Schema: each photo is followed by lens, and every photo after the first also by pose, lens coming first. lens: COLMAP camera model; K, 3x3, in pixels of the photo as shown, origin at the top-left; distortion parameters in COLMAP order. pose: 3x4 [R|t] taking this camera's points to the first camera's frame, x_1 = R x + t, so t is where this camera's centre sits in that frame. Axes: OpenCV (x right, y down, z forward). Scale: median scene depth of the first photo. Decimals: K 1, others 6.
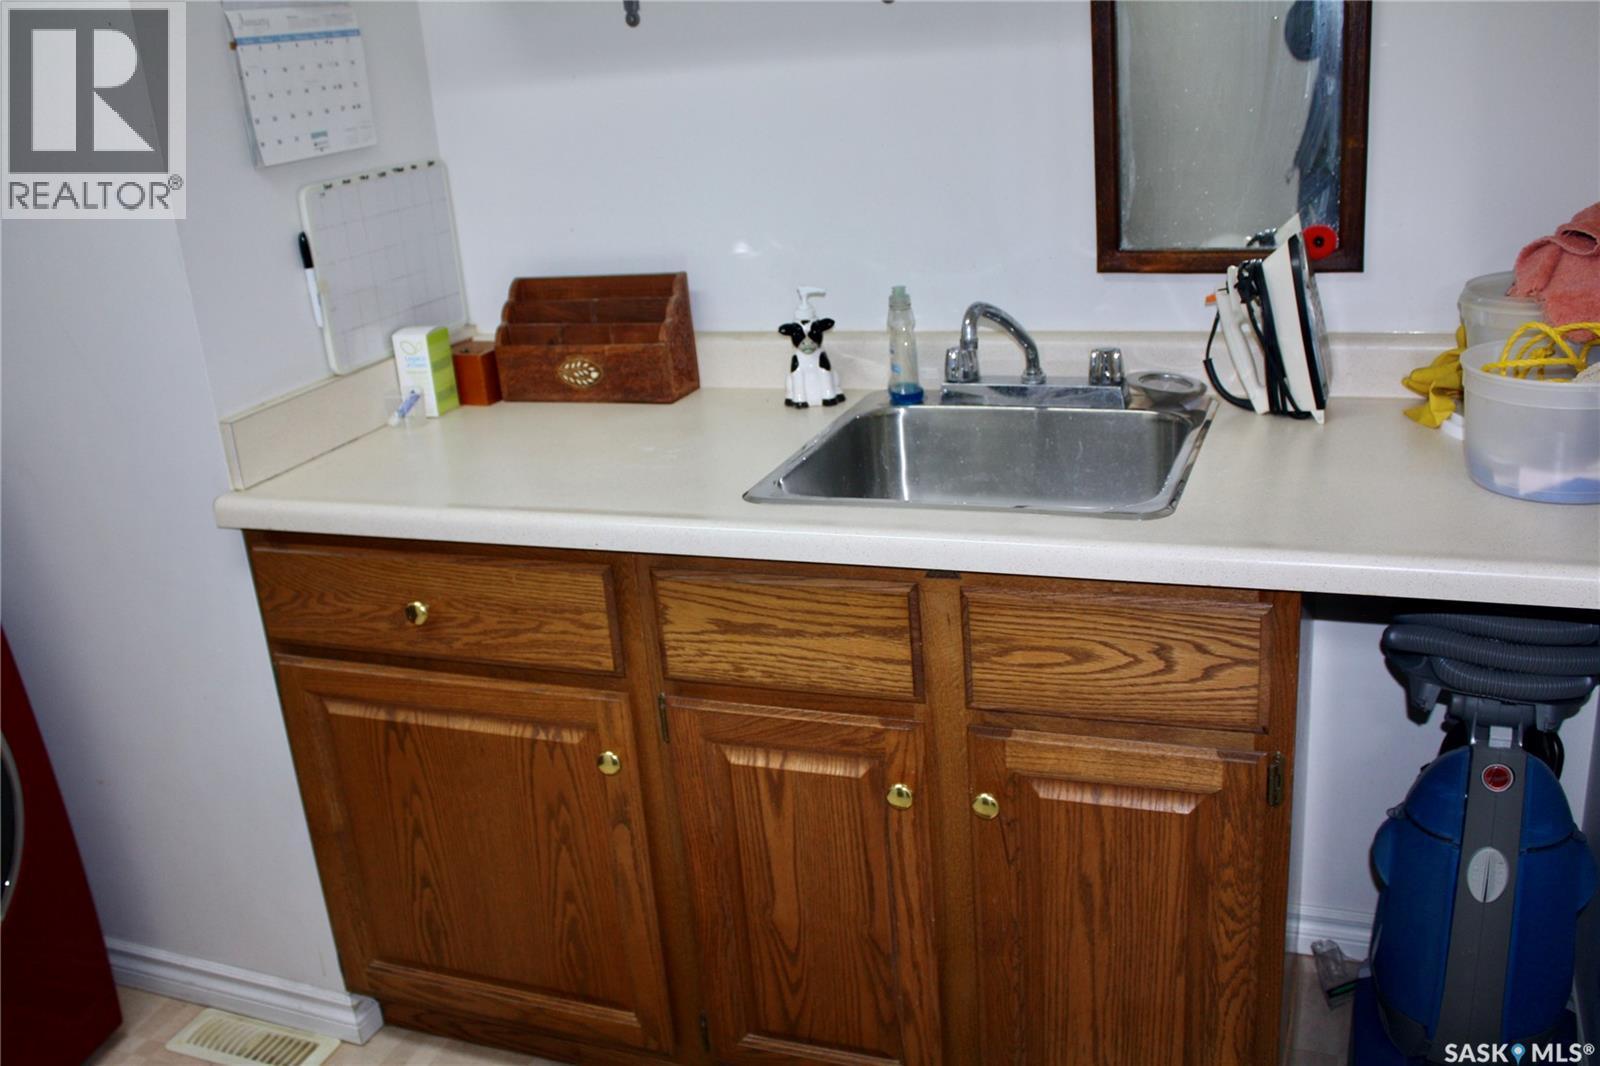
lens RADIAL K [[1475.6, 0, 800.0], [0, 1475.6, 533.0], [0, 0, 1]] dist [-0.122390, 0.082021]
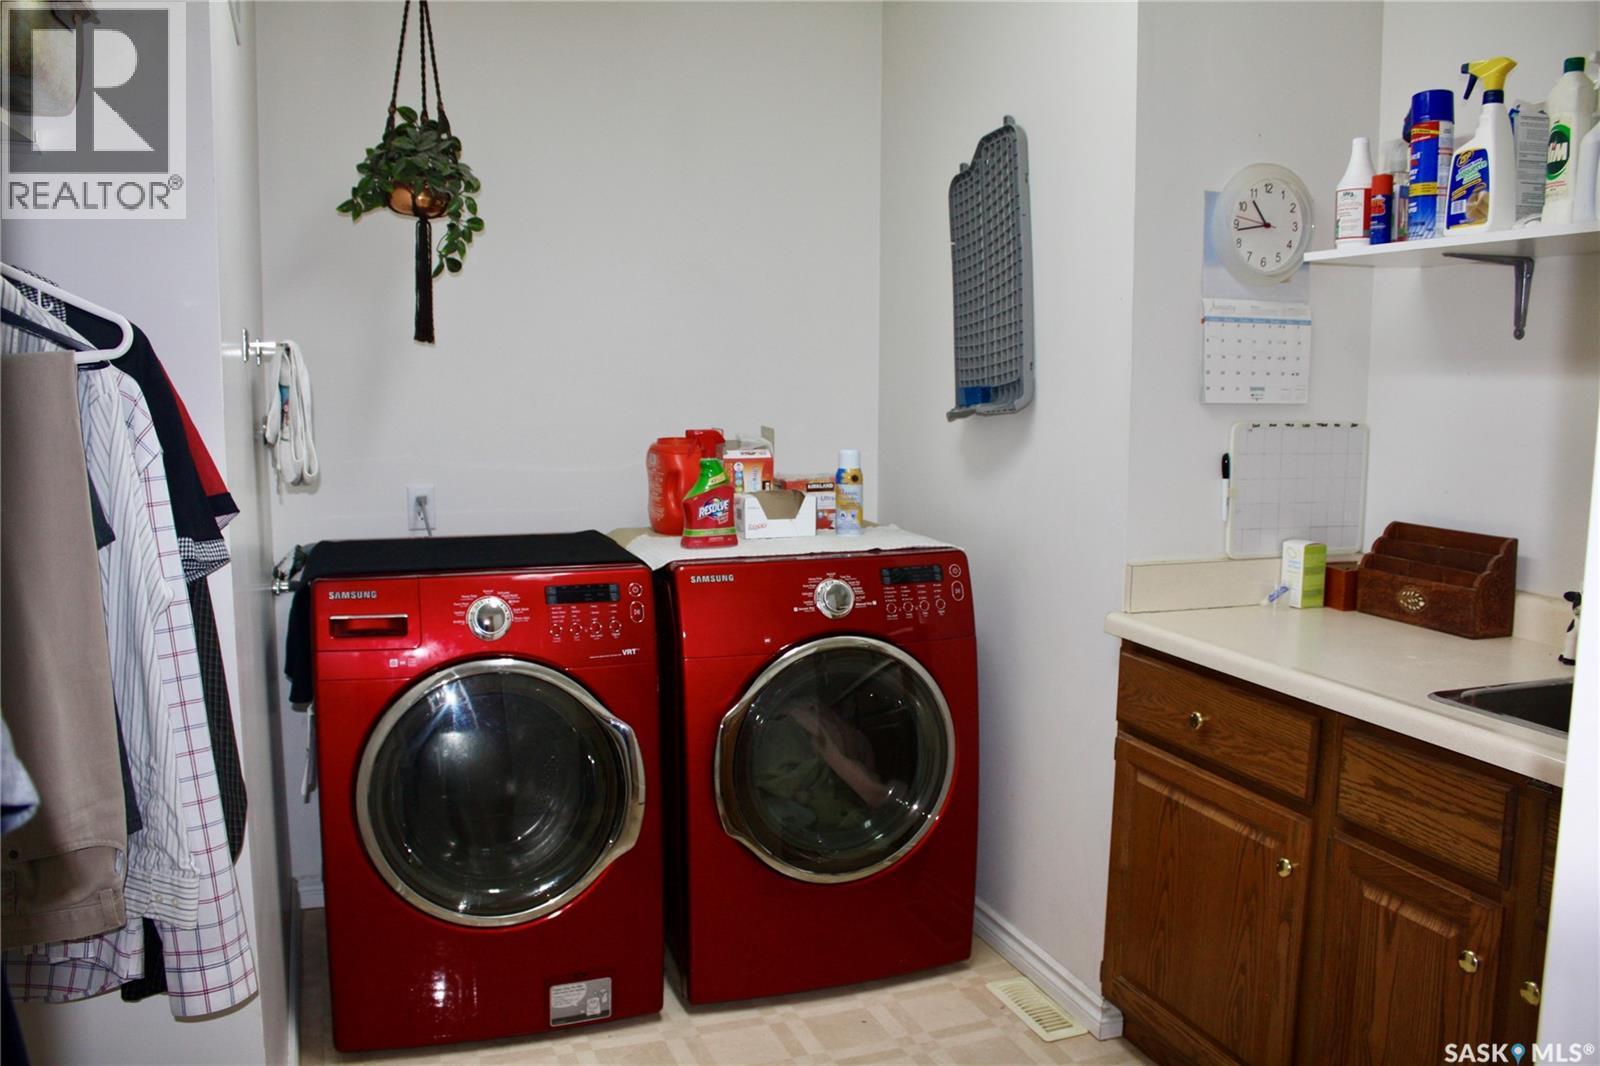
lens RADIAL K [[1331.1, 0, 775.3], [0, 1331.1, 541.0], [0, 0, 1]] dist [-0.161490, 0.140236]
pose [[0.650872, 0.188878, -0.735317, 0.340975], [-0.309368, 0.950479, -0.029694, 0.050474], [0.693294, 0.246811, 0.677073, -0.155133]]
